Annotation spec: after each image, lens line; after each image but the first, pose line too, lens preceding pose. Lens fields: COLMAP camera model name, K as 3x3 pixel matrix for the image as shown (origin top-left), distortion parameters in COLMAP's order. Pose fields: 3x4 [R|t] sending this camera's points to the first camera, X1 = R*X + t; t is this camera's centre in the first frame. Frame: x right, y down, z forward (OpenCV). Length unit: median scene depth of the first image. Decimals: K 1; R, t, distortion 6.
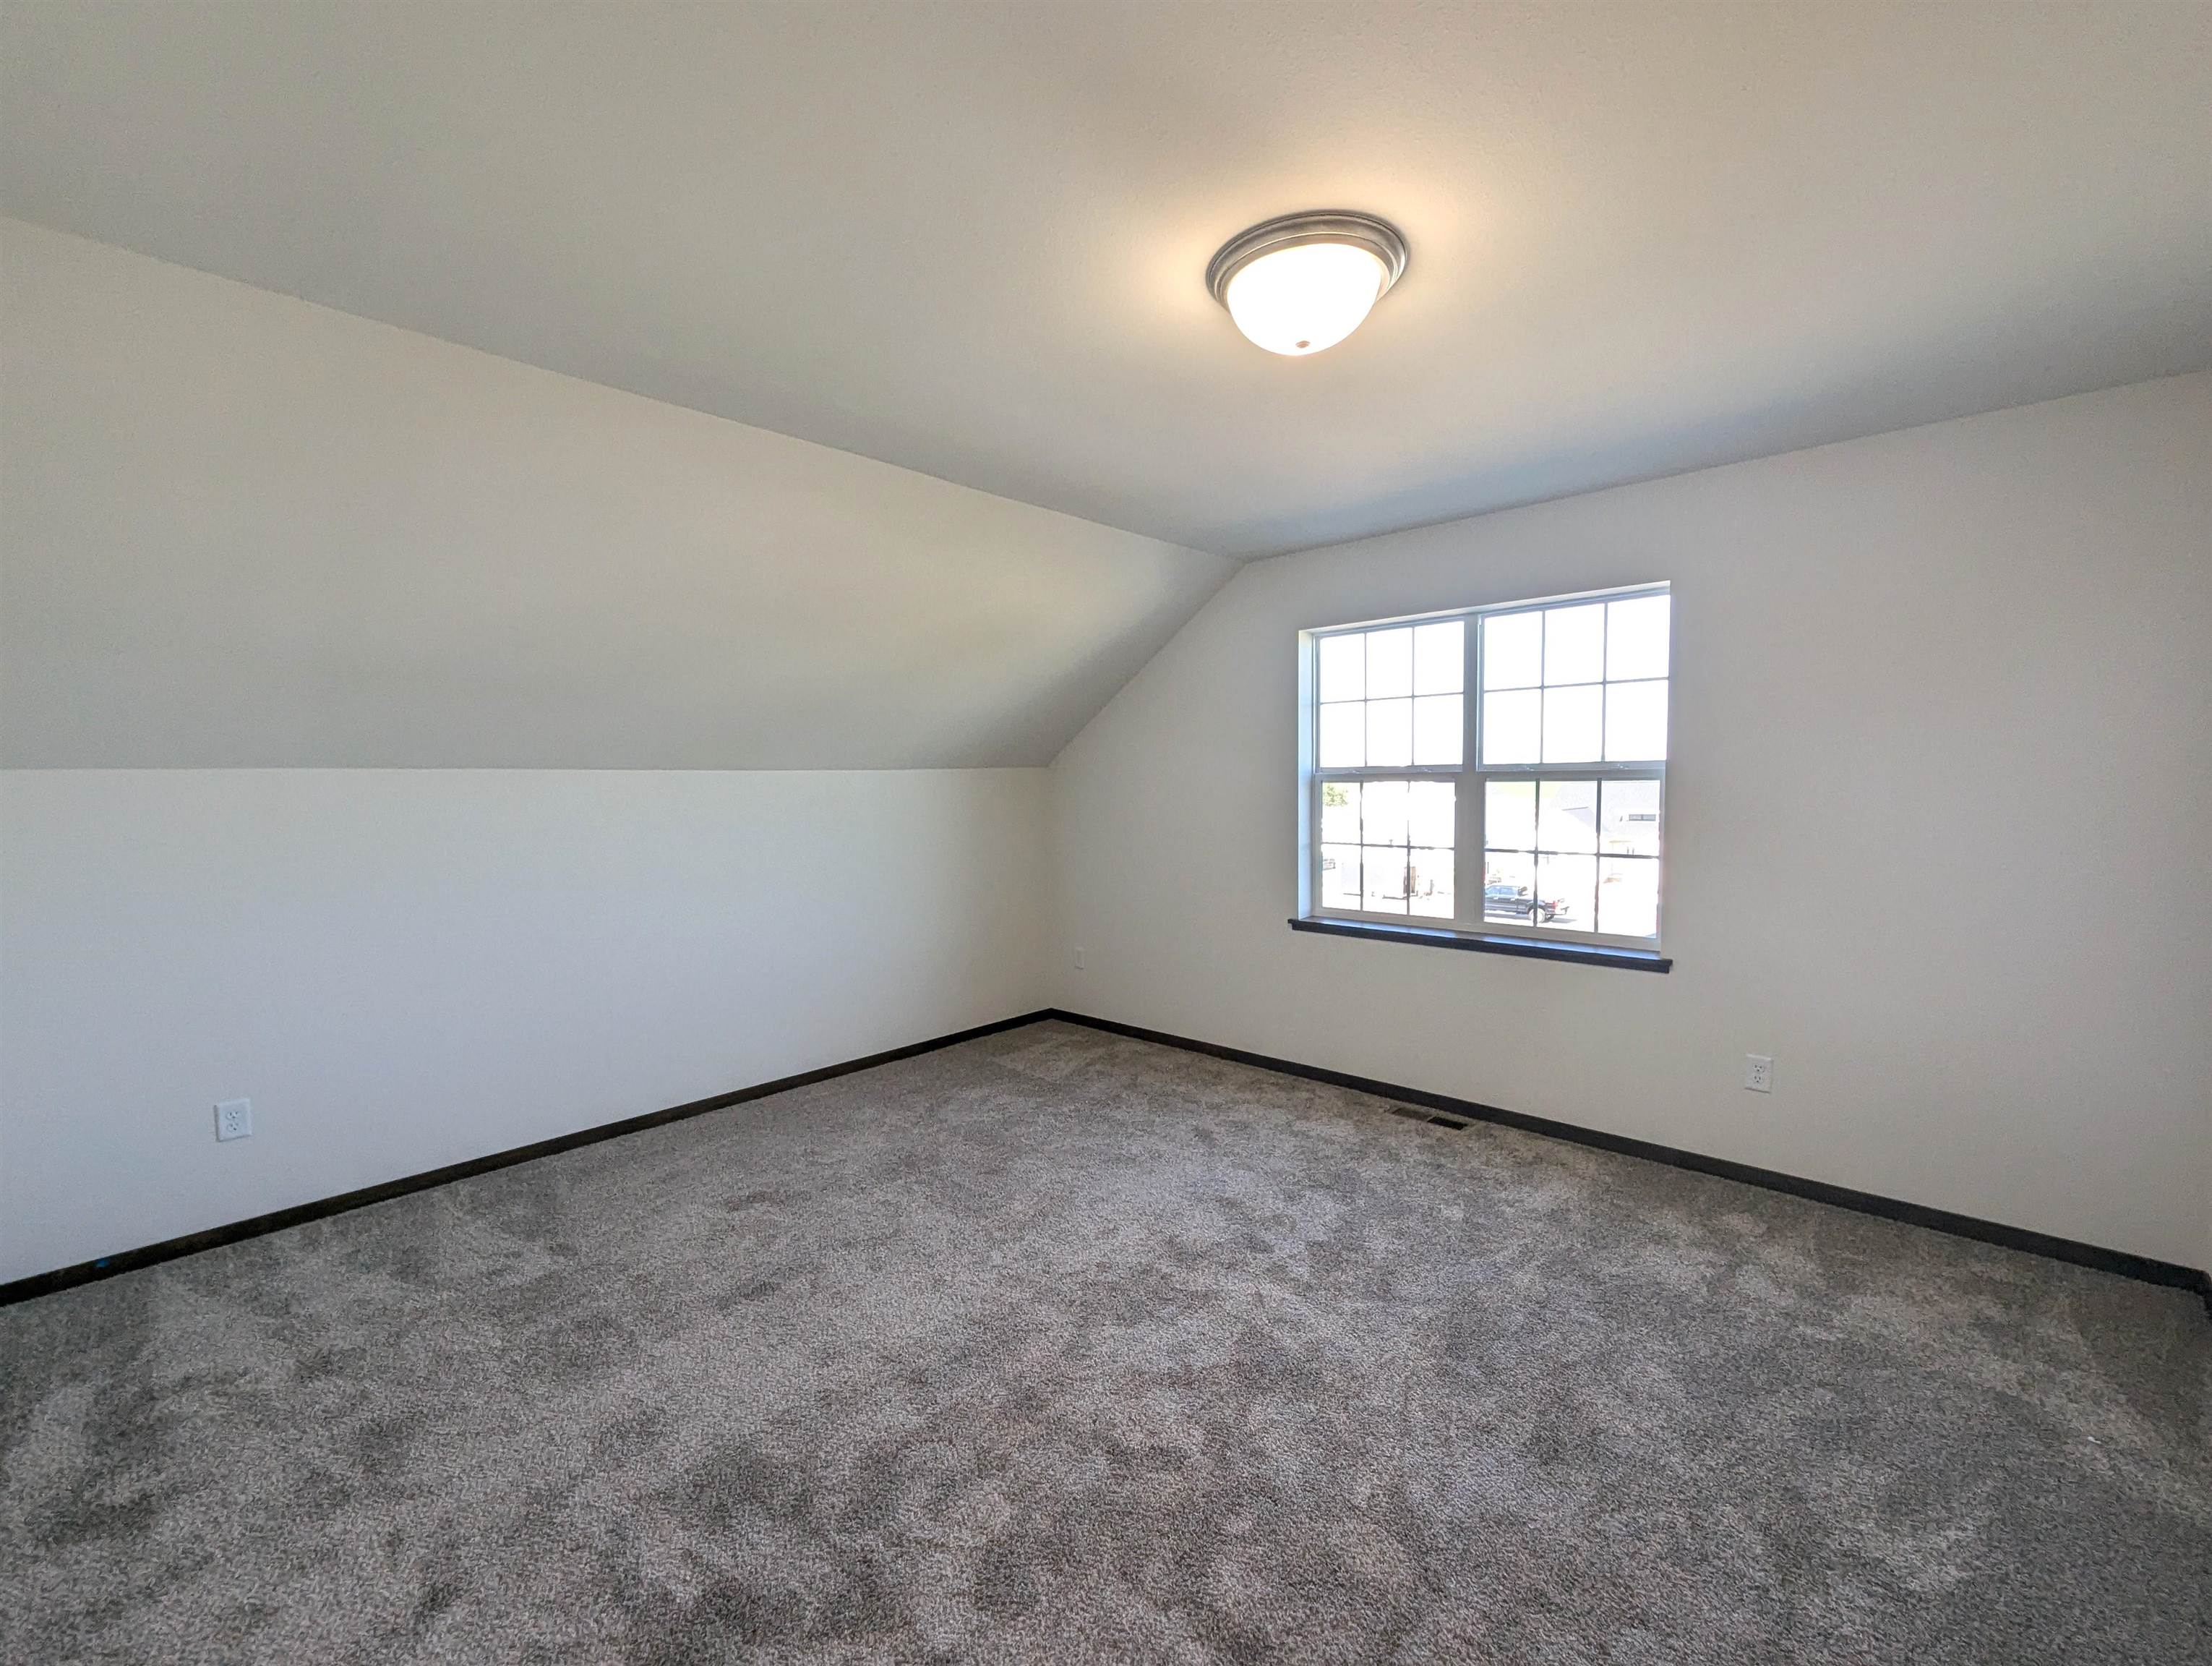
lens RADIAL K [[919.6, 0, 1107.9], [0, 919.6, 841.3], [0, 0, 1]] dist [0.001116, -0.000147]
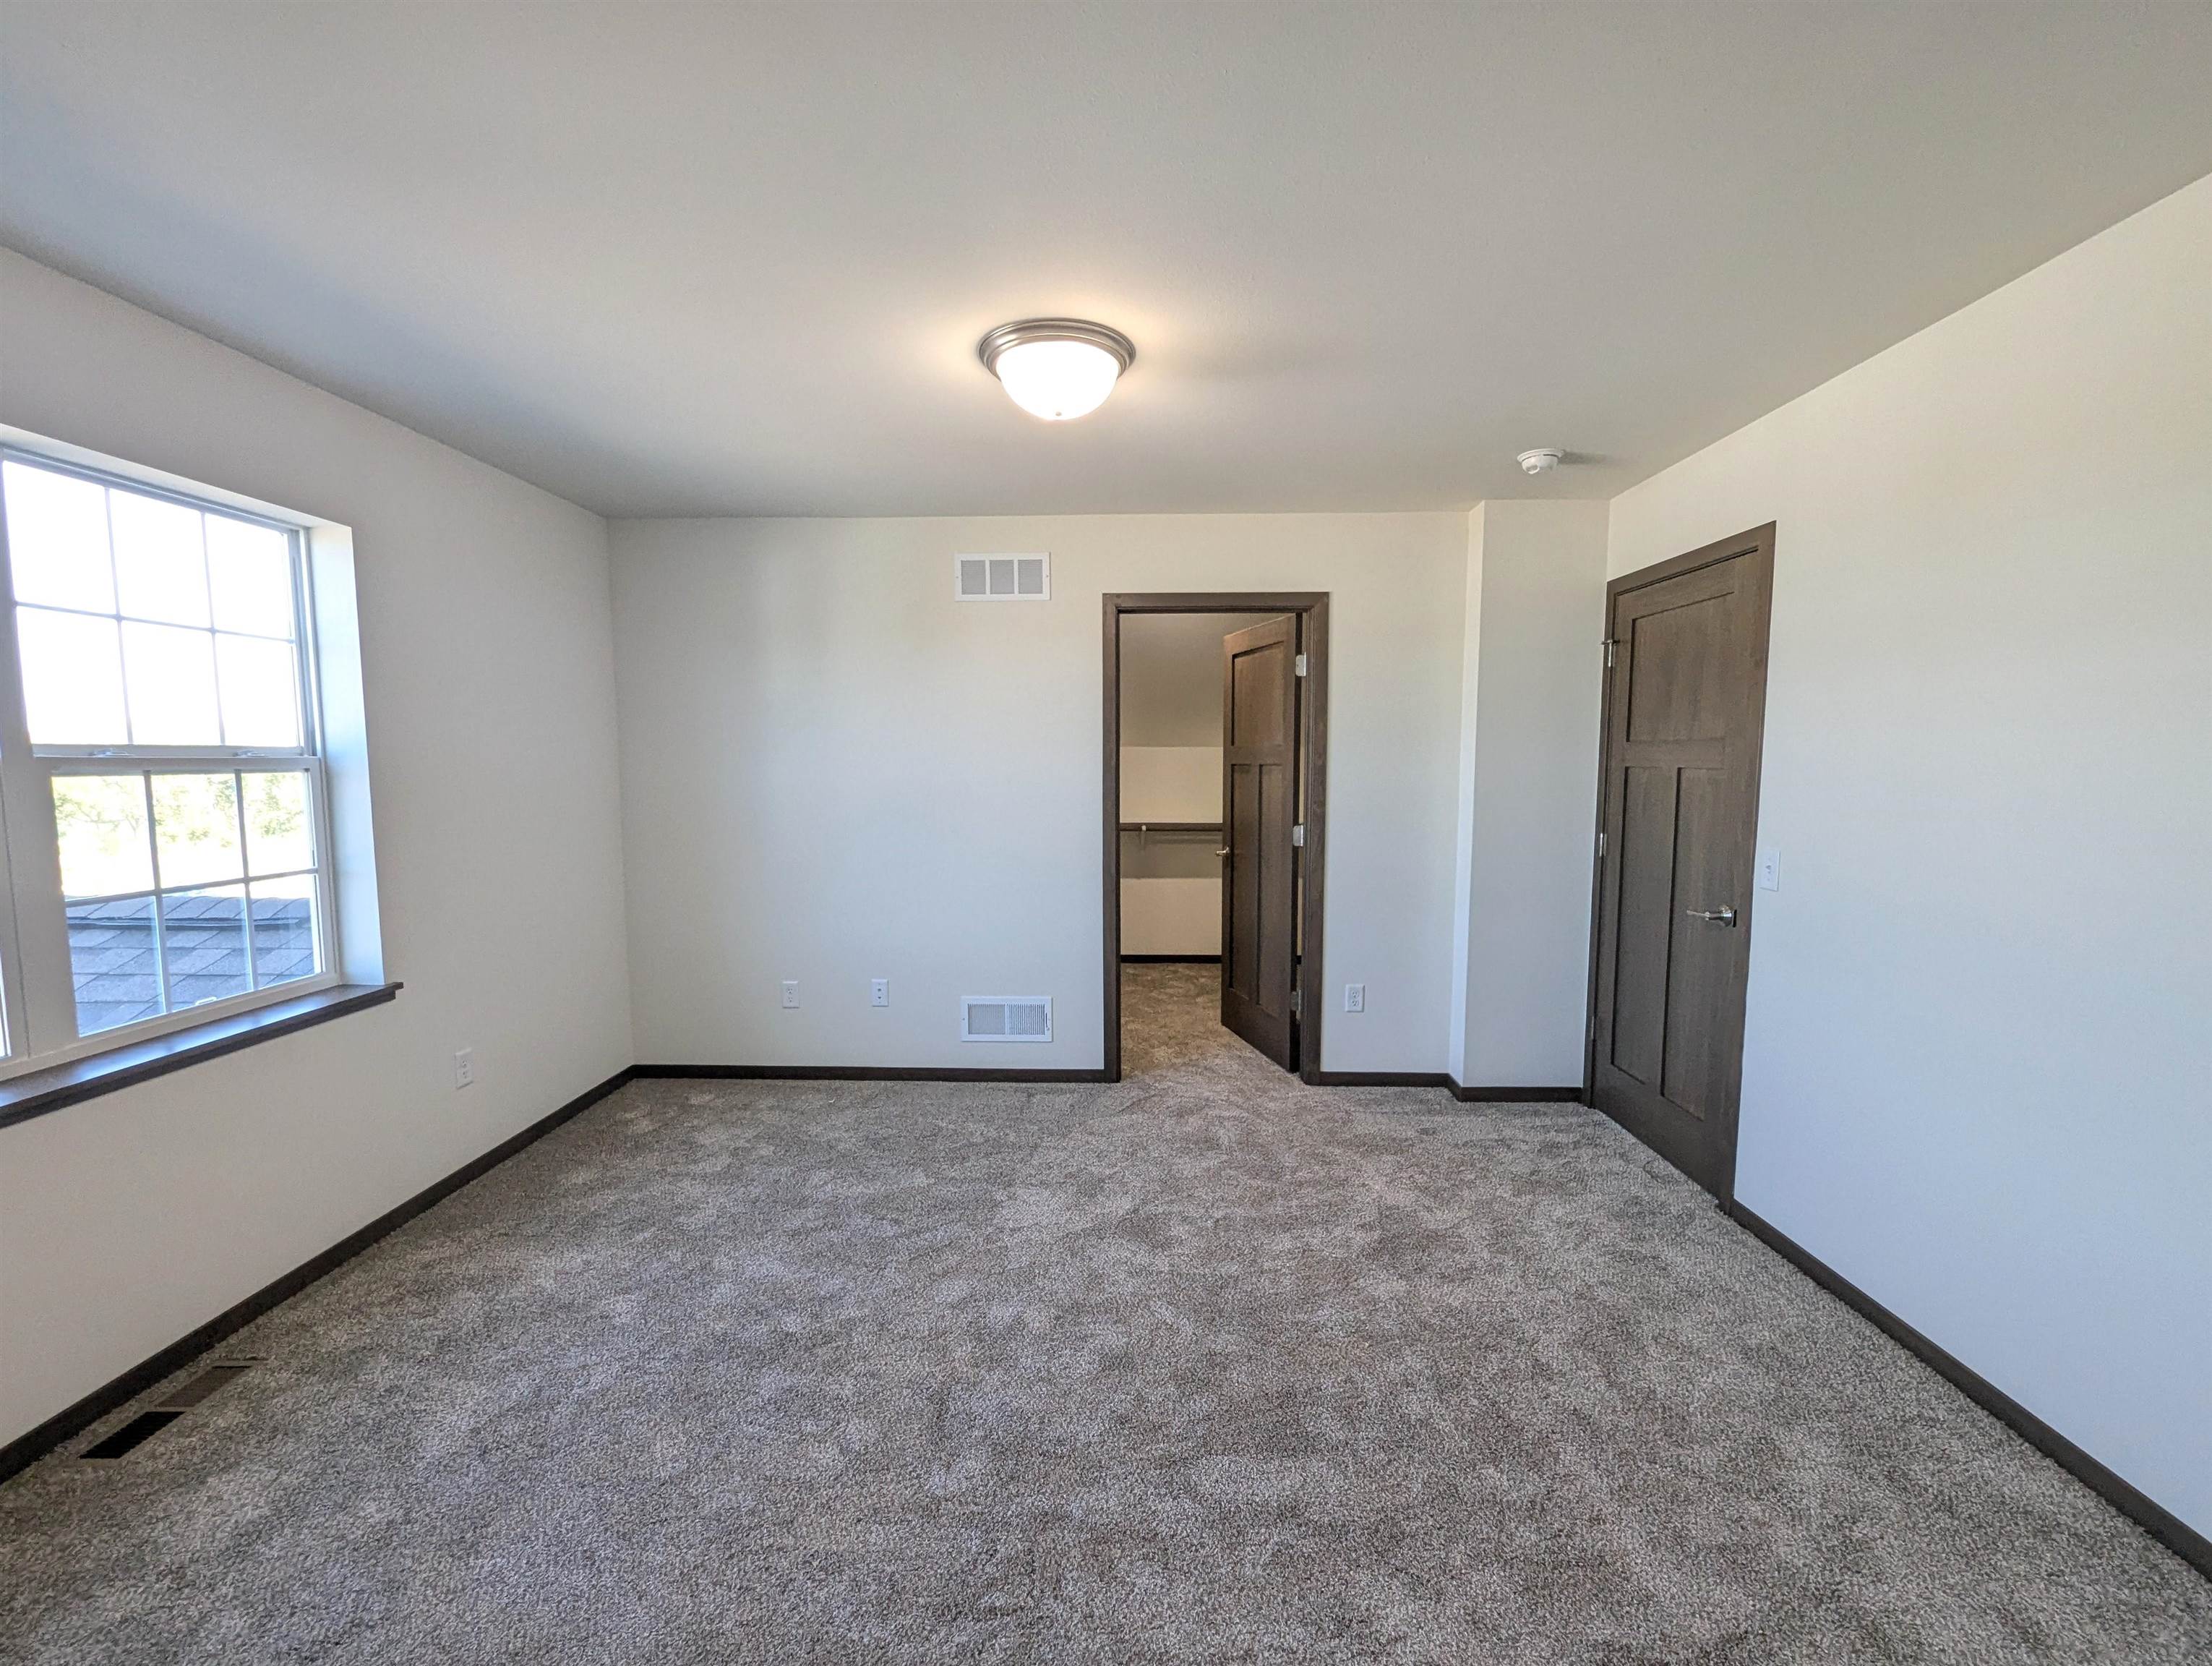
lens RADIAL K [[919.6, 0, 1107.9], [0, 919.6, 841.3], [0, 0, 1]] dist [0.001116, -0.000147]
pose [[-0.657249, -0.053136, 0.751798, -0.479264], [0.061439, 0.990414, 0.123713, -0.069207], [-0.751166, 0.127500, -0.647684, 1.096098]]
